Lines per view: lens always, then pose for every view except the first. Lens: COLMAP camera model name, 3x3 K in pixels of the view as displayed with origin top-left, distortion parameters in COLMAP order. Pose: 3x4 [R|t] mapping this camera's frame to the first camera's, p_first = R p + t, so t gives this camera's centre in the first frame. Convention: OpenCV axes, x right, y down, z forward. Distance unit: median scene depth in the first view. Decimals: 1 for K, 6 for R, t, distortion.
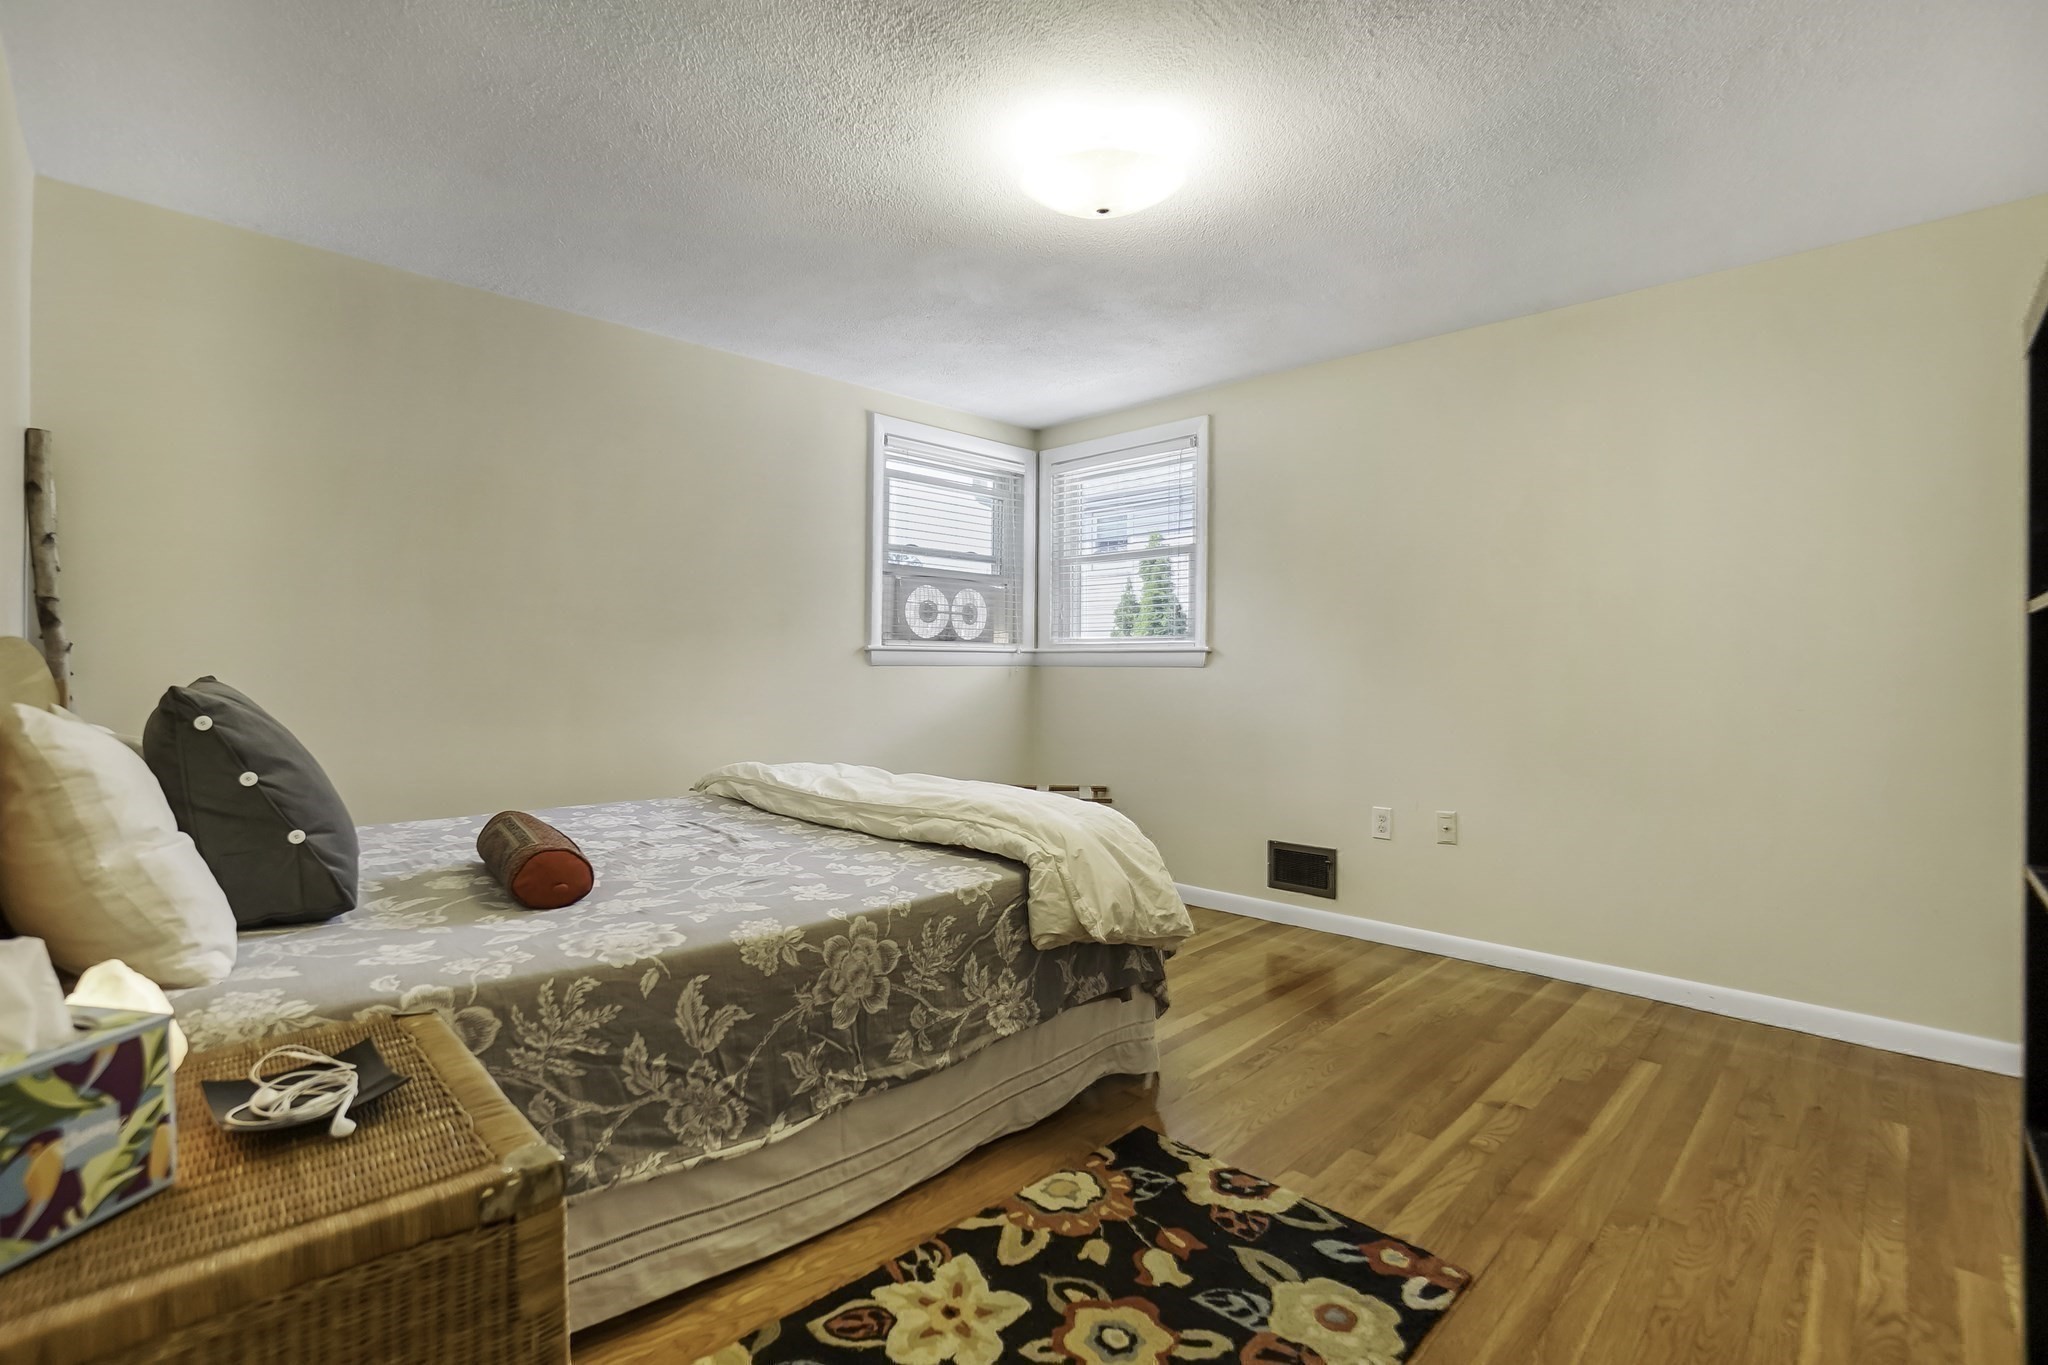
lens RADIAL K [[925.0, 0, 1025.5], [0, 925.0, 672.4], [0, 0, 1]] dist [-0.061326, 0.024313]
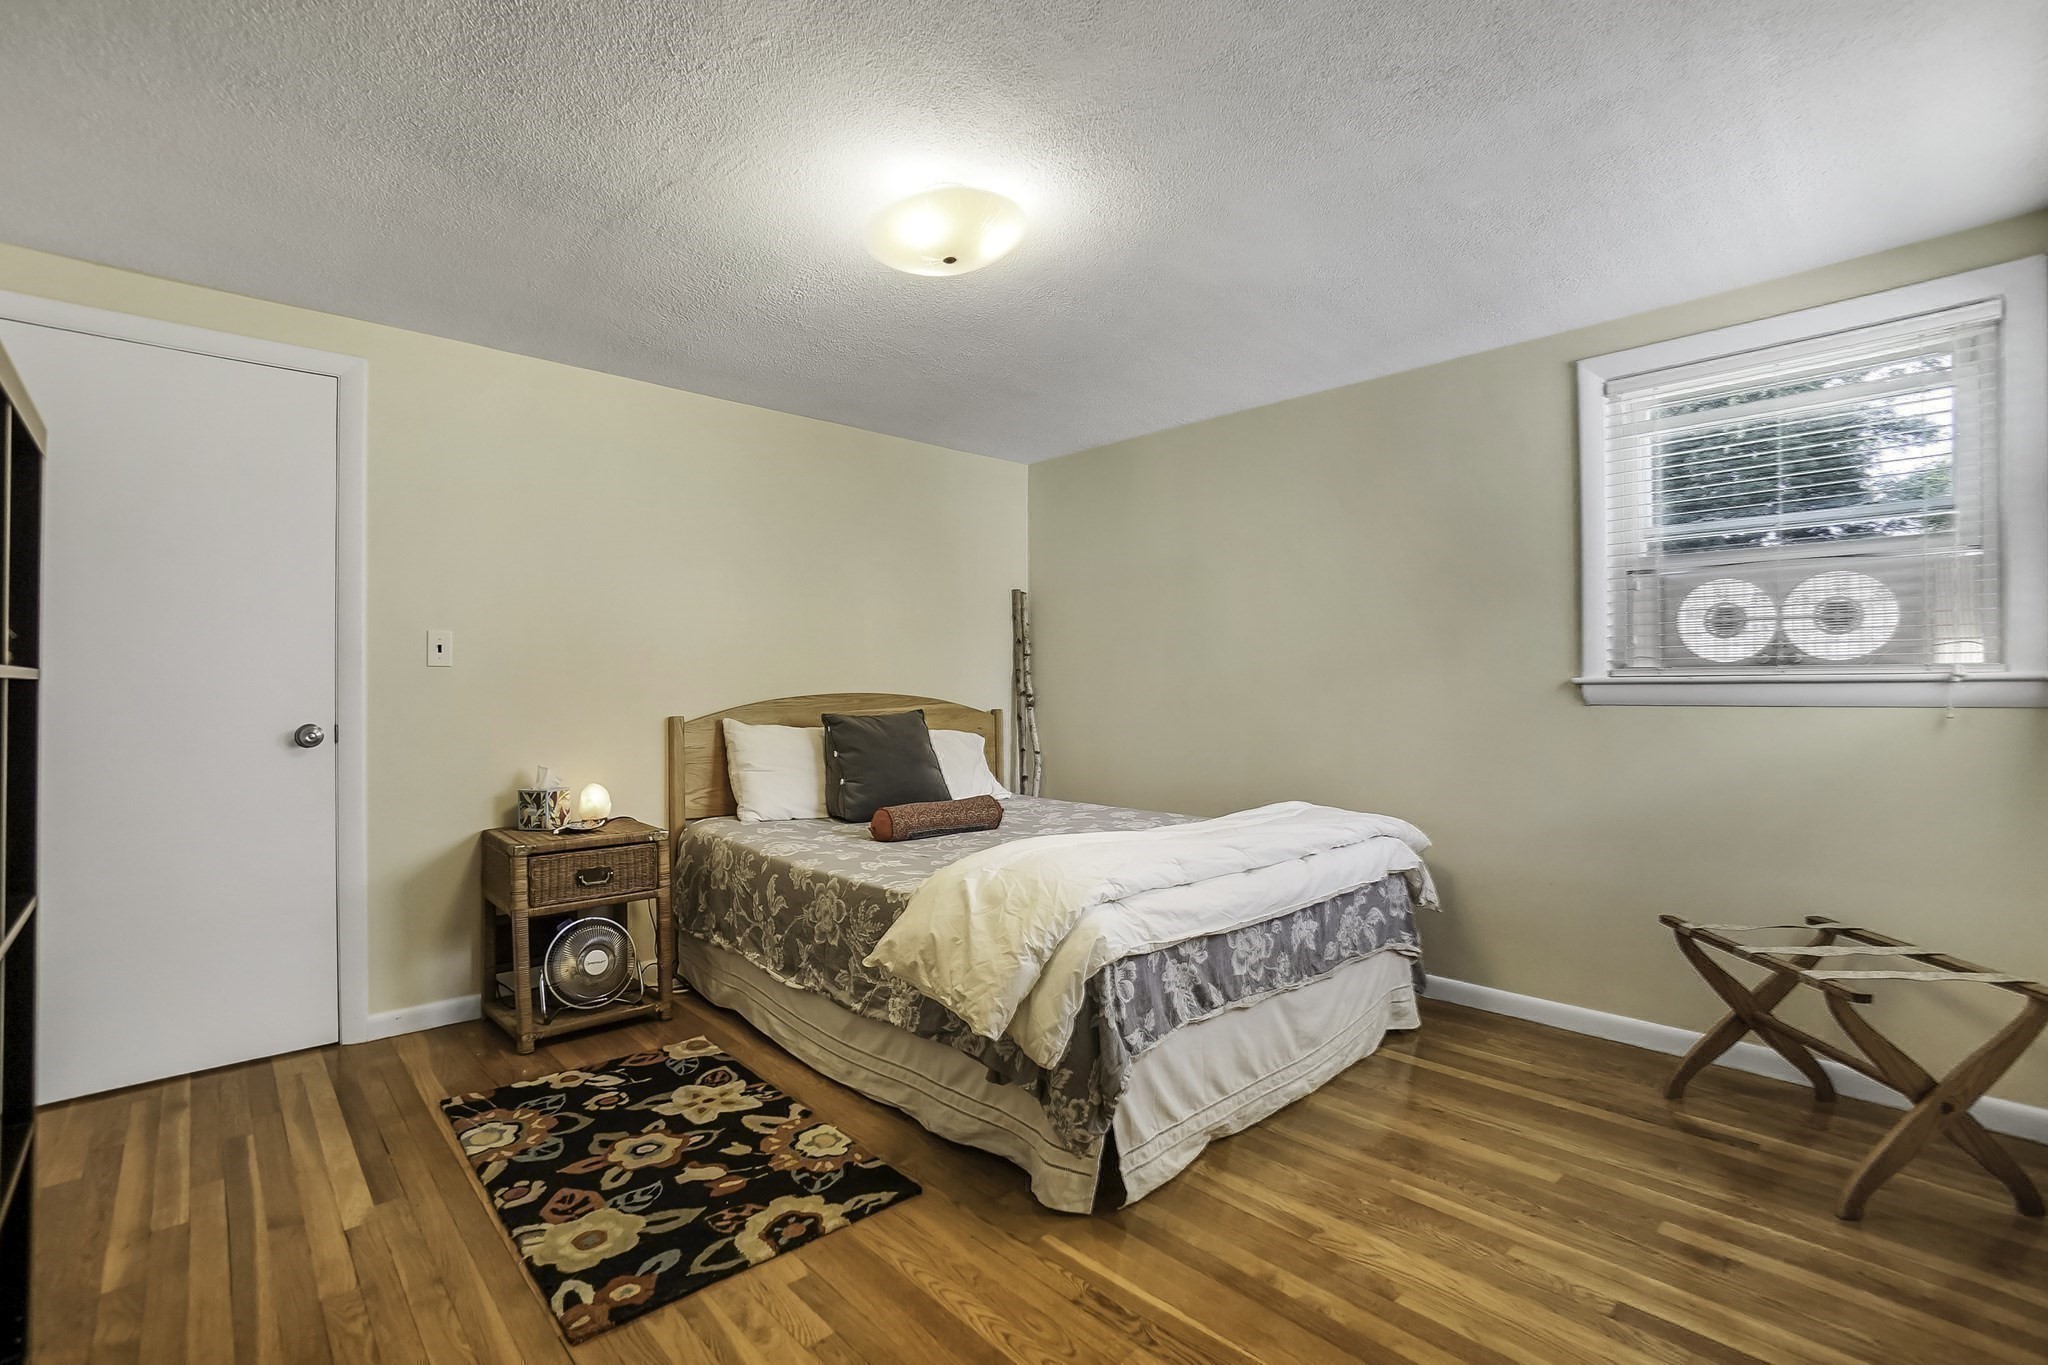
lens RADIAL K [[914.2, 0, 1015.7], [0, 914.2, 692.1], [0, 0, 1]] dist [-0.062311, 0.024765]
pose [[-0.038181, -0.002317, -0.999268, 1.340704], [-0.004421, 0.999988, -0.002149, -0.035204], [0.999261, 0.004335, -0.038190, 1.407547]]
